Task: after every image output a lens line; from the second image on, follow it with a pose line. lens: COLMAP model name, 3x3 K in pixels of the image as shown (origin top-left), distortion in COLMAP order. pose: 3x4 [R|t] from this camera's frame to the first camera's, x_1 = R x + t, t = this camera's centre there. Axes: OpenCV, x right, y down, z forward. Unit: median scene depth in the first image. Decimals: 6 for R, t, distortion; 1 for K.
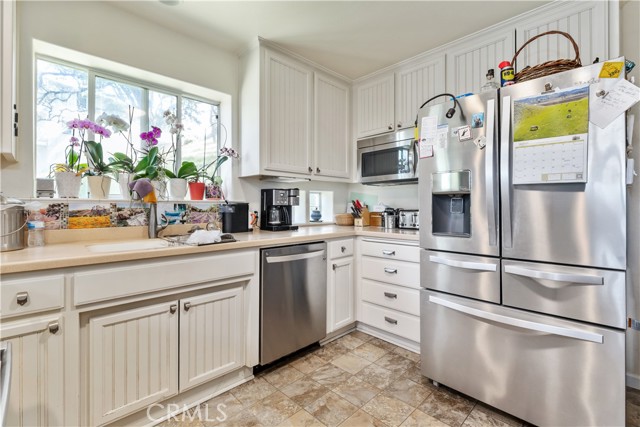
lens RADIAL K [[292.0, 0, 322.0], [0, 292.0, 206.1], [0, 0, 1]] dist [-0.001891, -0.000533]
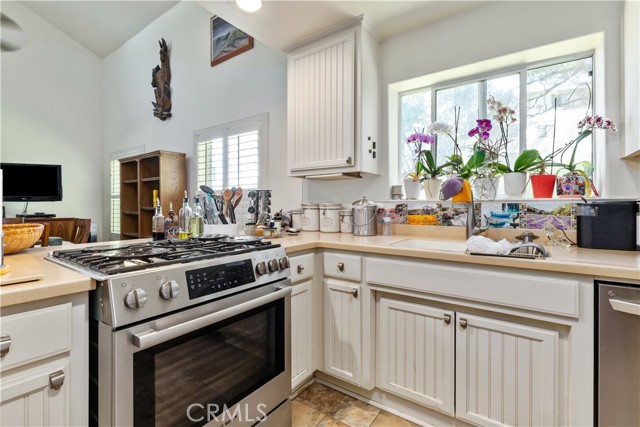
lens RADIAL K [[292.0, 0, 322.0], [0, 292.0, 206.1], [0, 0, 1]] dist [-0.001891, -0.000533]
pose [[0.171172, 0.000521, -0.985241, 0.258564], [-0.000865, 1.000000, 0.000378, 0.000140], [0.985241, 0.000788, 0.171172, 0.371099]]
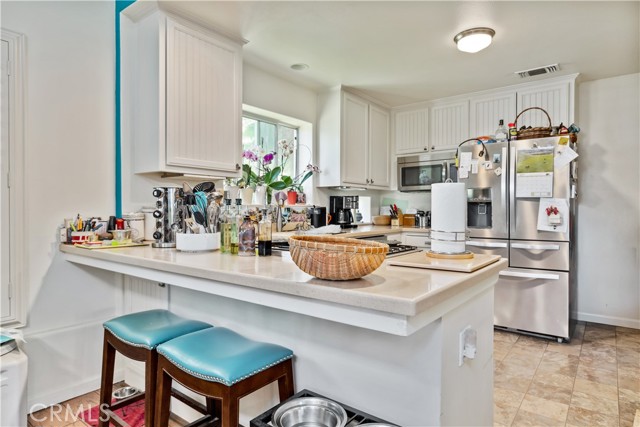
lens RADIAL K [[363.6, 0, 333.5], [0, 363.6, 212.5], [0, 0, 1]] dist [0.019105, -0.000220]
pose [[0.989709, -0.000101, 0.143094, -0.571758], [-0.001138, 0.999963, 0.008572, 0.000130], [-0.143089, -0.008647, 0.989672, -0.779641]]
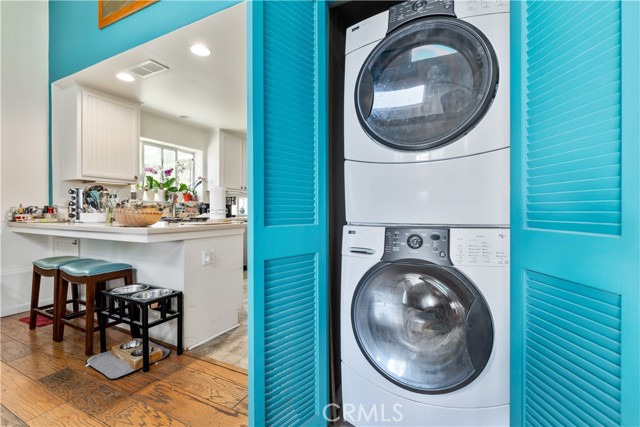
lens RADIAL K [[268.7, 0, 320.0], [0, 268.7, 213.5], [0, 0, 1]] dist [-0.001573, -0.000147]
pose [[0.945266, -0.003381, 0.326282, -0.187894], [-0.000730, 0.999922, 0.012477, 0.045919], [-0.326299, -0.012033, 0.945190, -1.347607]]
